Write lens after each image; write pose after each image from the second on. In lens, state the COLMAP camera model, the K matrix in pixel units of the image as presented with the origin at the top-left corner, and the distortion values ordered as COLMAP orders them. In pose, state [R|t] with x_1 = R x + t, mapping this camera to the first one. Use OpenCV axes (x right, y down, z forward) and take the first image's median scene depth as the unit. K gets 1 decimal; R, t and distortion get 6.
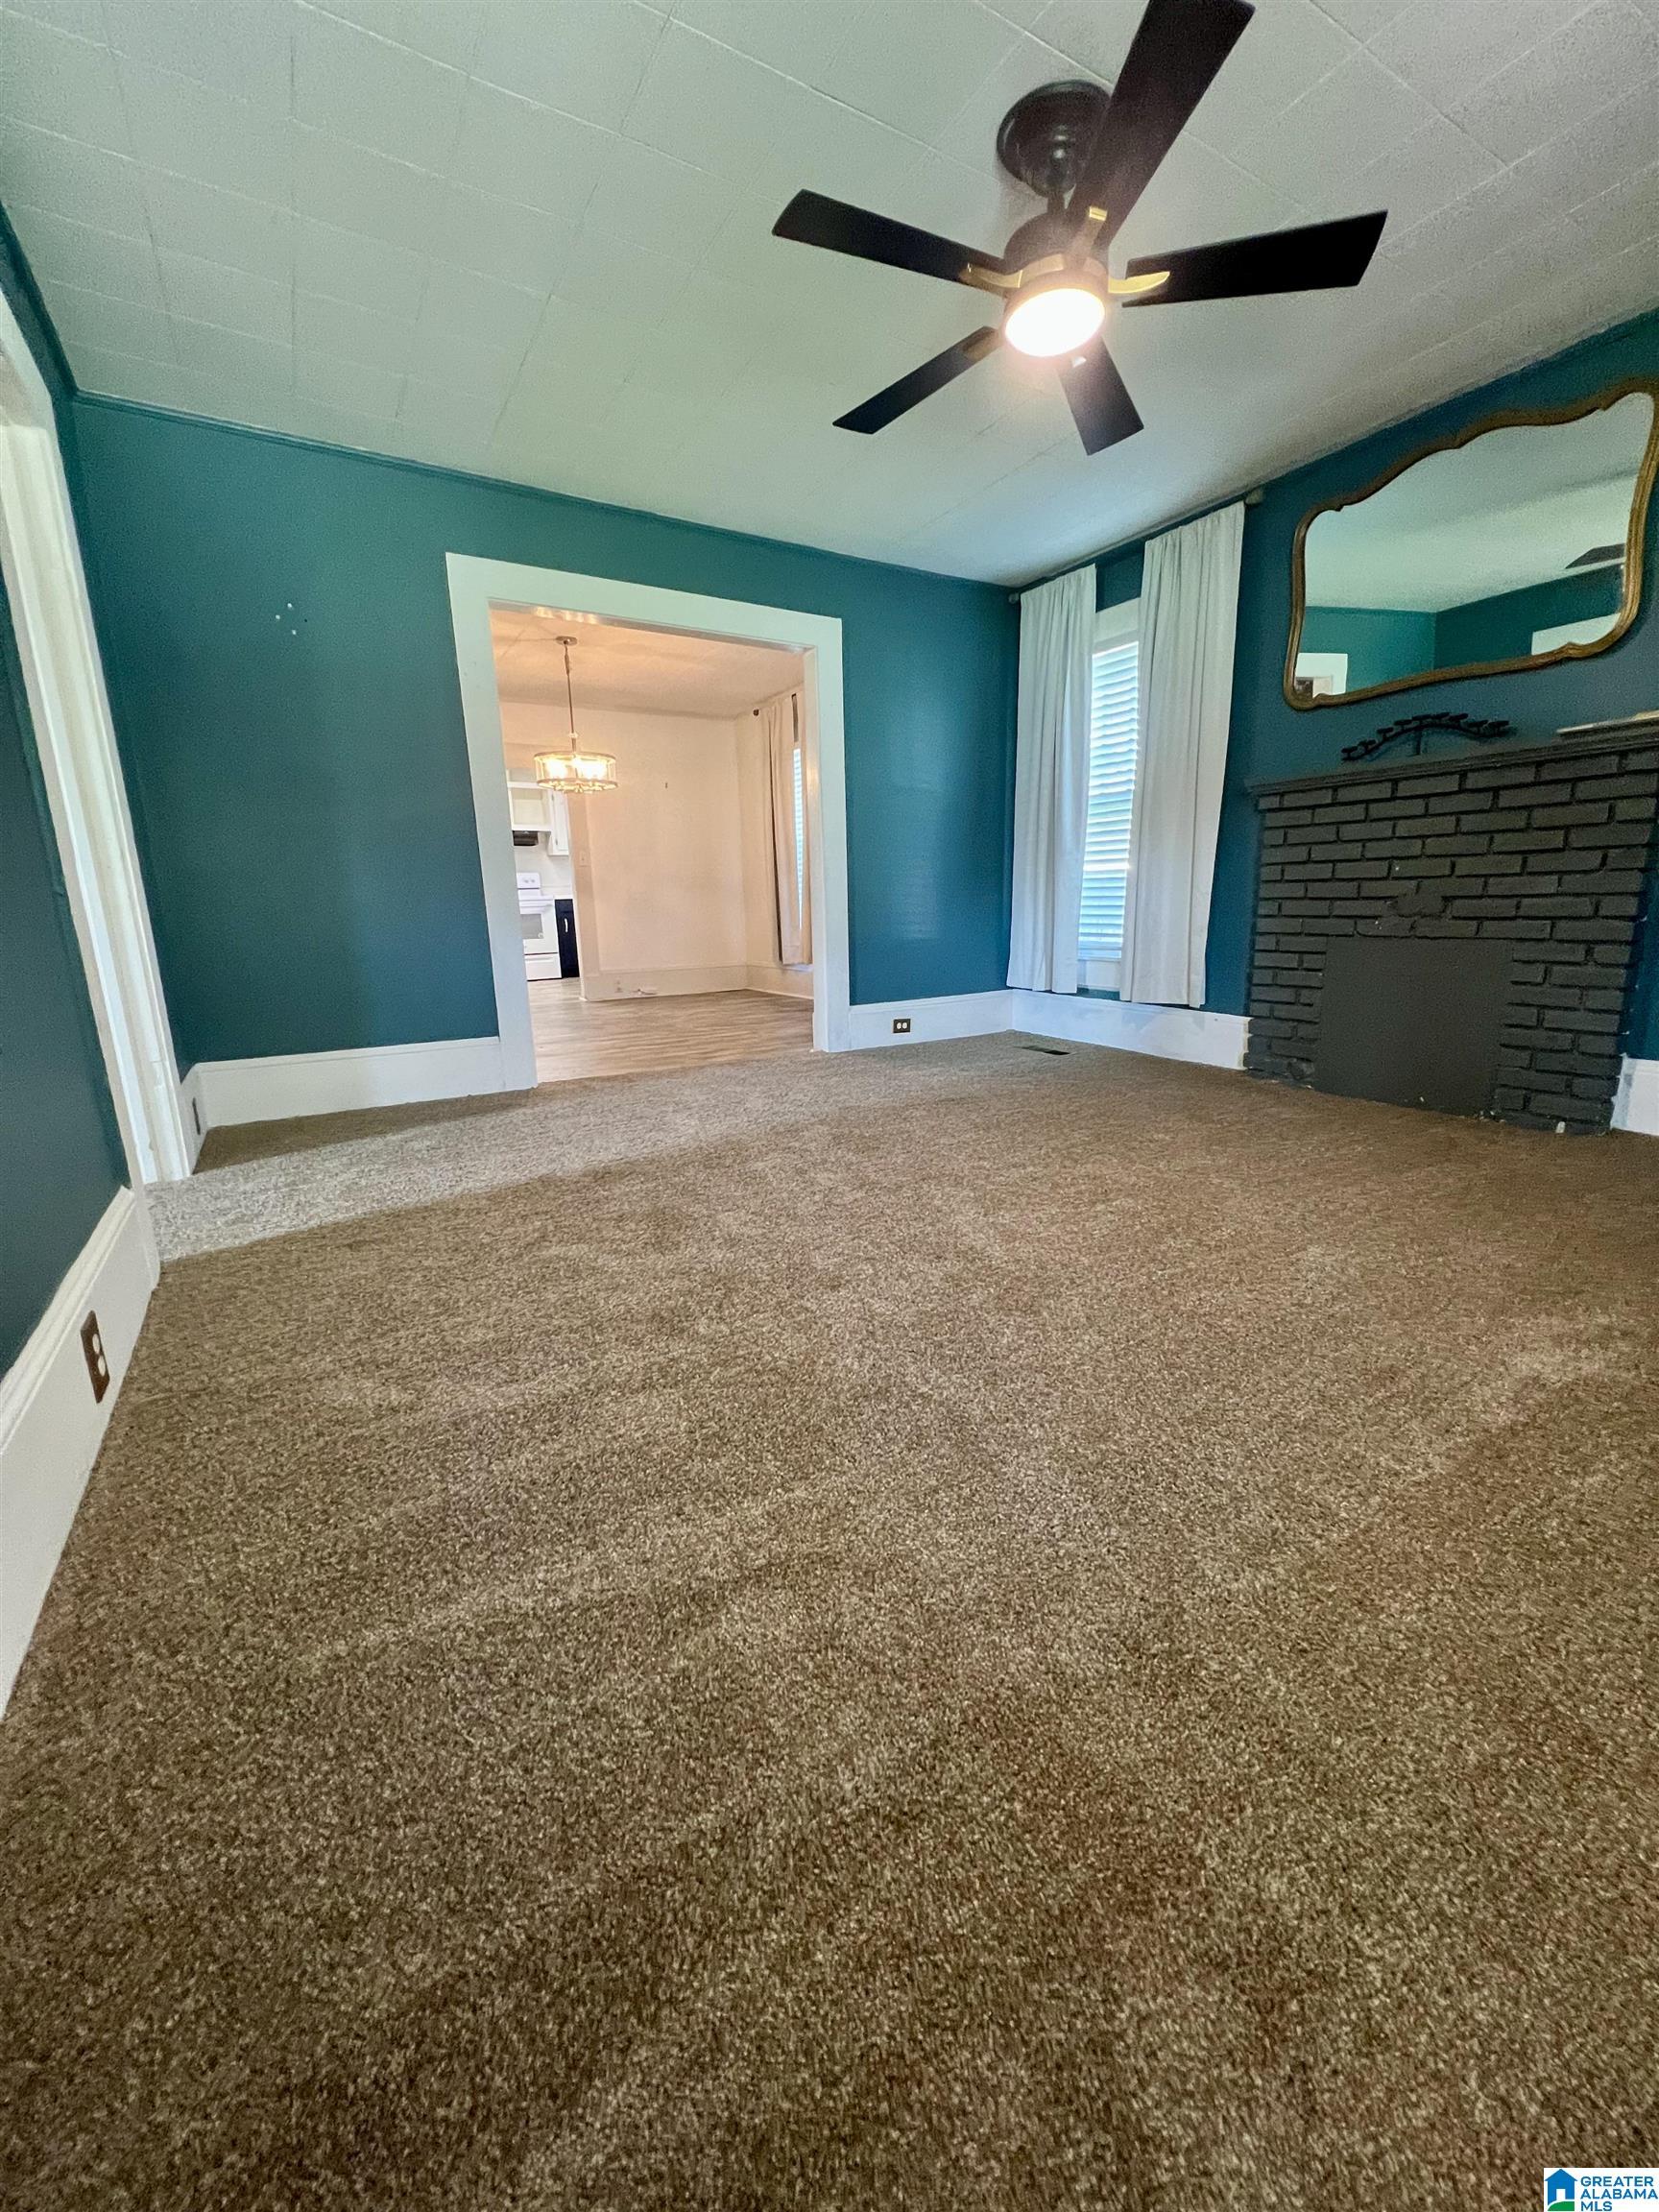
lens RADIAL K [[886.5, 0, 835.0], [0, 886.5, 1105.6], [0, 0, 1]] dist [-0.000436, -0.000008]
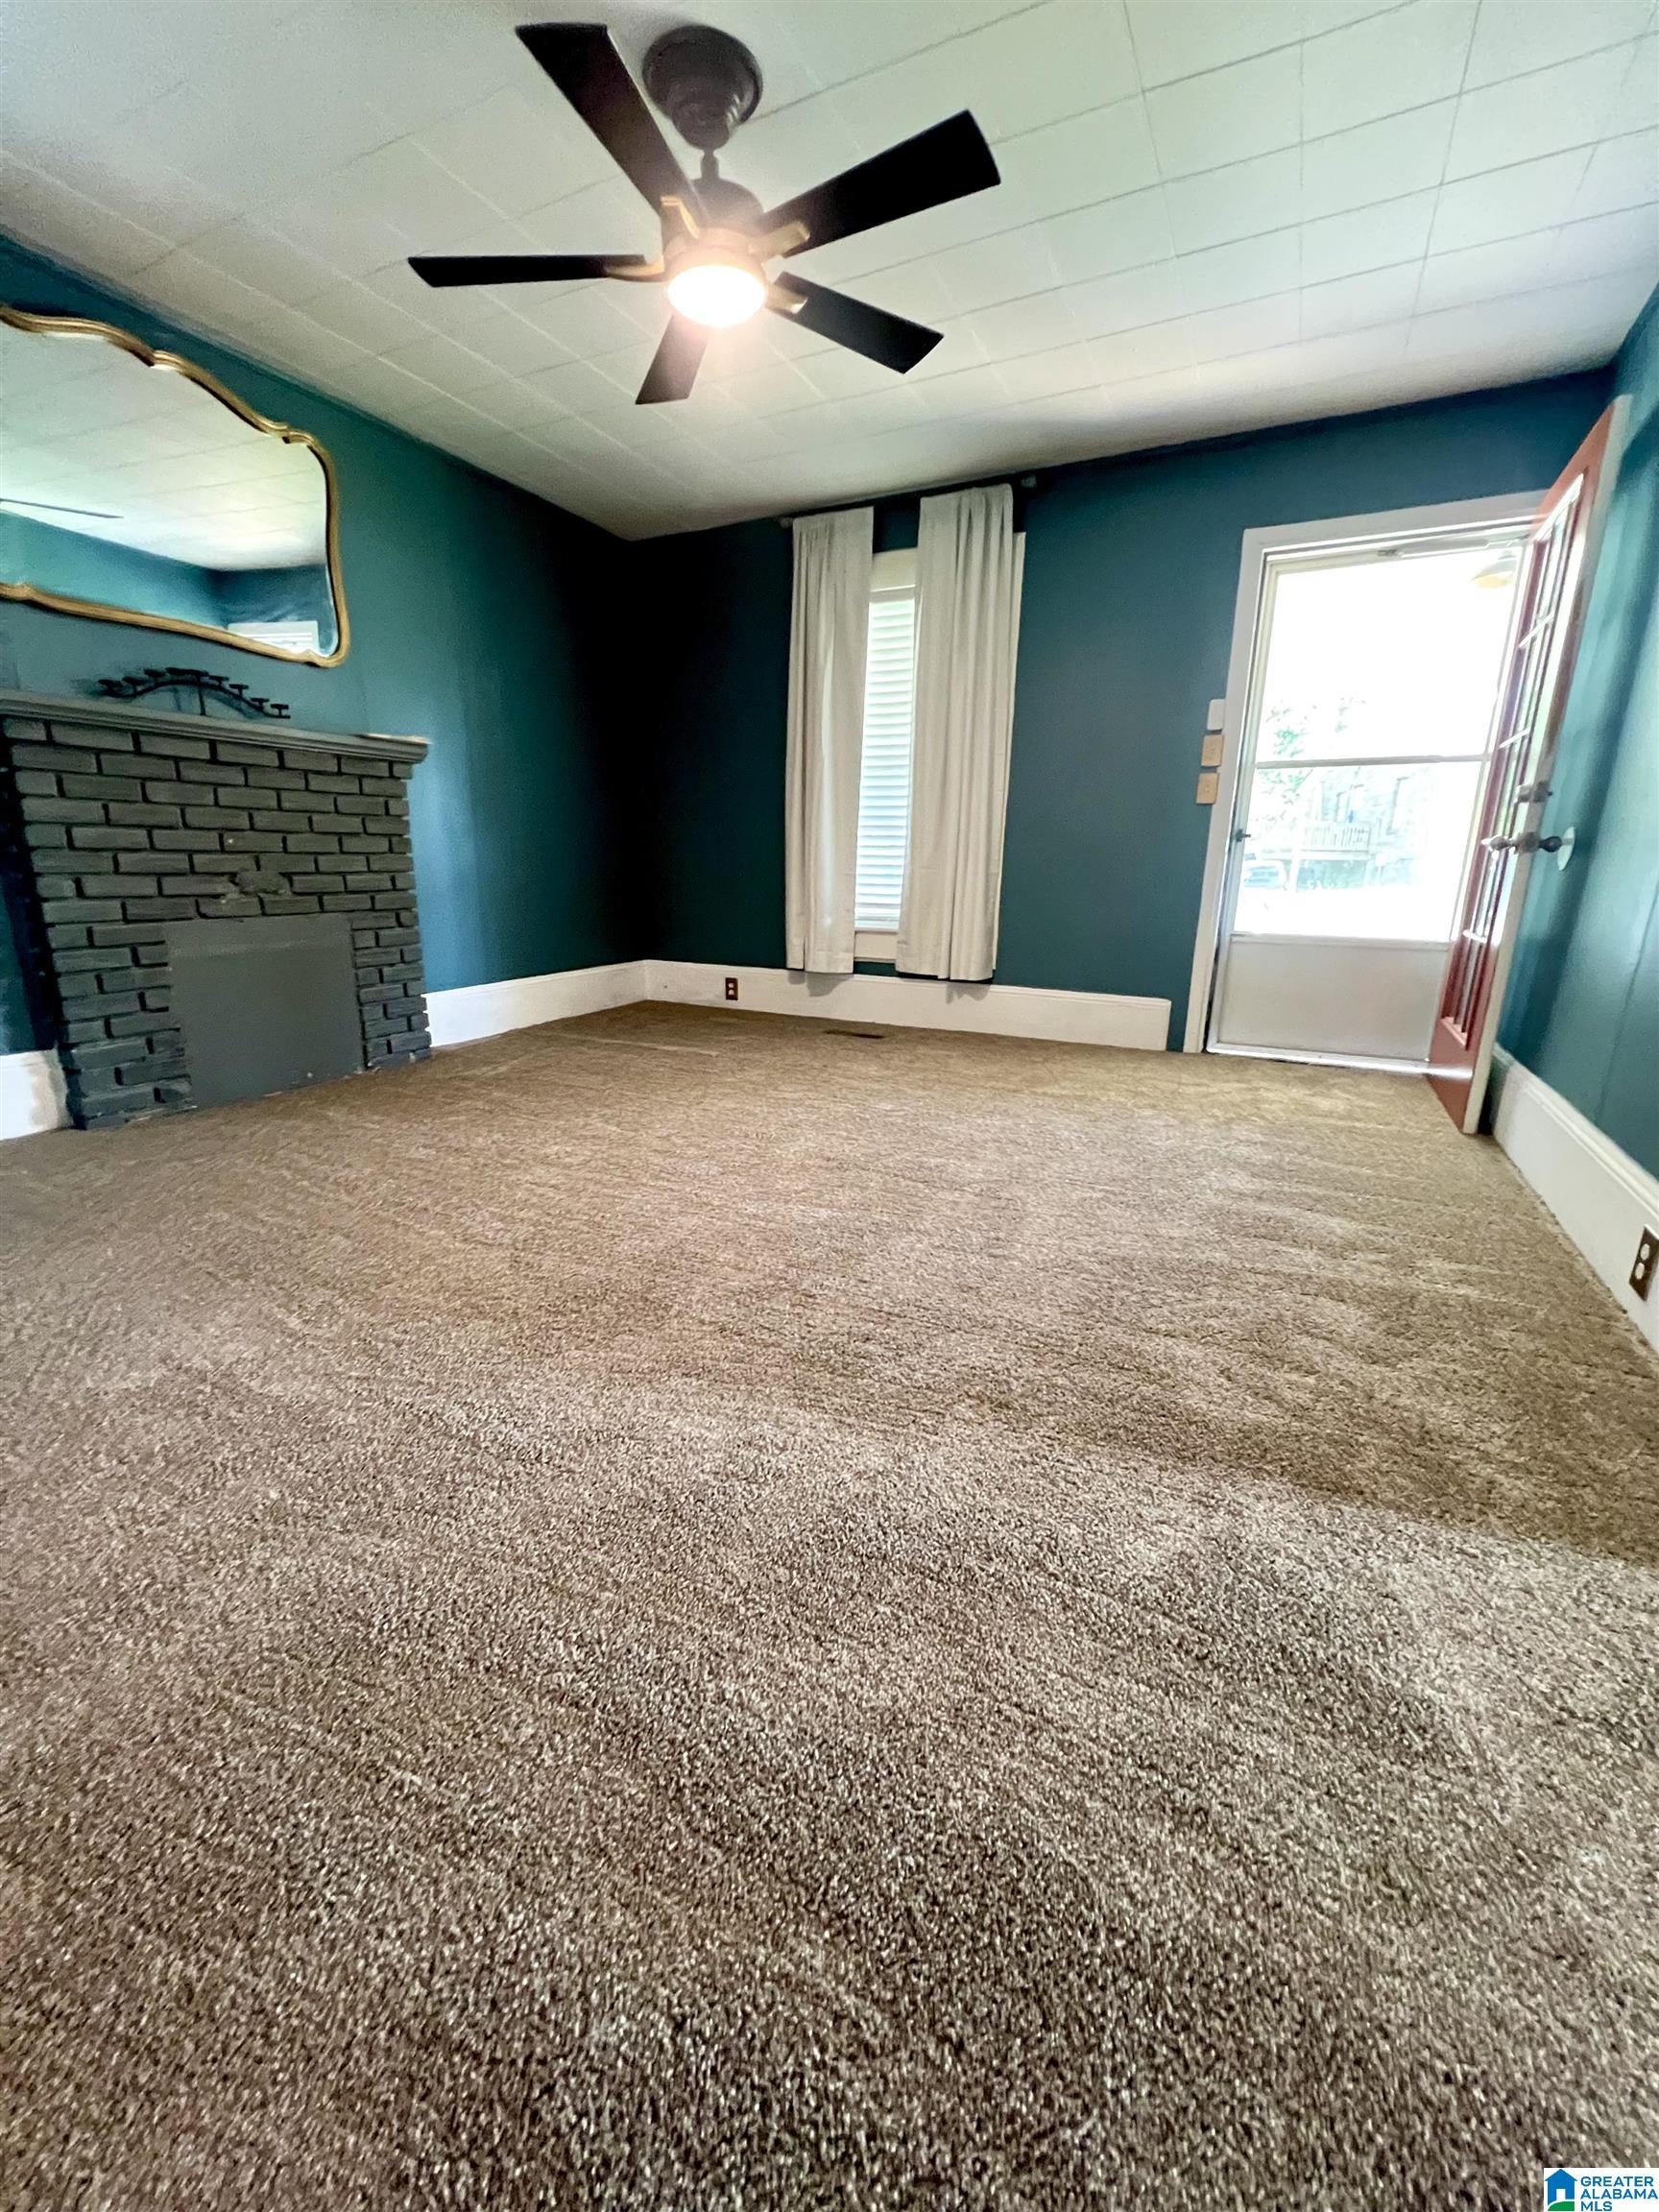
lens RADIAL K [[885.5, 0, 829.6], [0, 885.5, 1106.8], [0, 0, 1]] dist [-0.002396, 0.000272]
pose [[-0.538000, -0.214069, 0.815310, -0.533666], [0.188262, 0.912271, 0.363757, -0.252110], [-0.821653, 0.349193, -0.450501, 1.077113]]
